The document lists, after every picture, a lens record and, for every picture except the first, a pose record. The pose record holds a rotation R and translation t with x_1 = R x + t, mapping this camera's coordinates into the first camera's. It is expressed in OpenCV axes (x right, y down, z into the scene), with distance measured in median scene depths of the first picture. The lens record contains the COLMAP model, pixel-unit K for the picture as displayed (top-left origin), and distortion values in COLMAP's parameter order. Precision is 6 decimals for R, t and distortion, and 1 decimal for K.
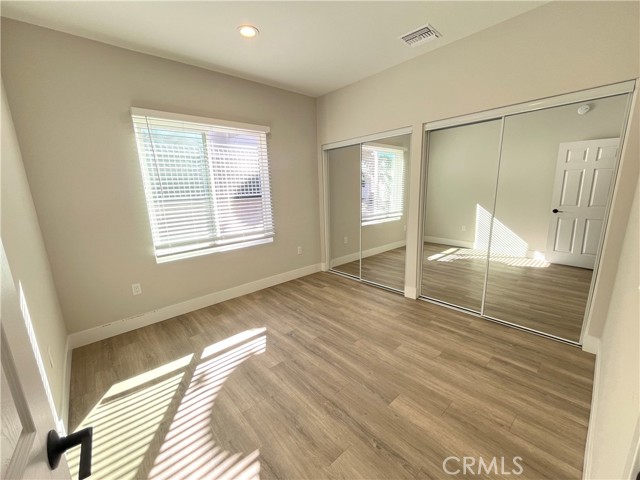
lens RADIAL K [[260.5, 0, 320.4], [0, 260.5, 245.2], [0, 0, 1]] dist [-0.001262, -0.000282]
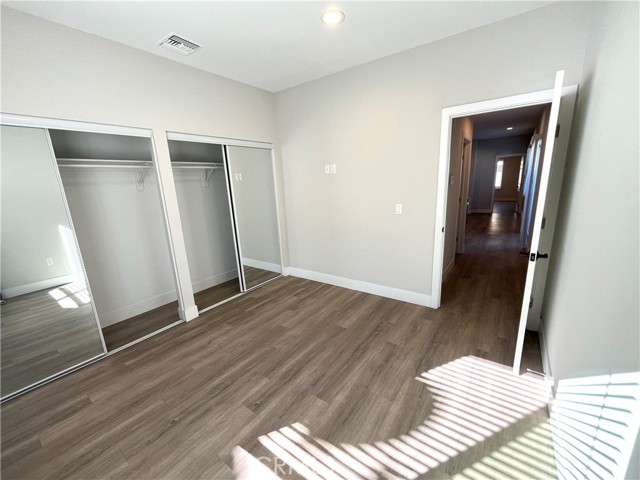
lens RADIAL K [[260.5, 0, 320.4], [0, 260.5, 245.2], [0, 0, 1]] dist [-0.001262, -0.000282]
pose [[-0.205301, -0.186747, 0.960717, -0.852740], [0.266392, 0.933901, 0.238462, -0.205653], [-0.941747, 0.304883, -0.141983, 0.931653]]
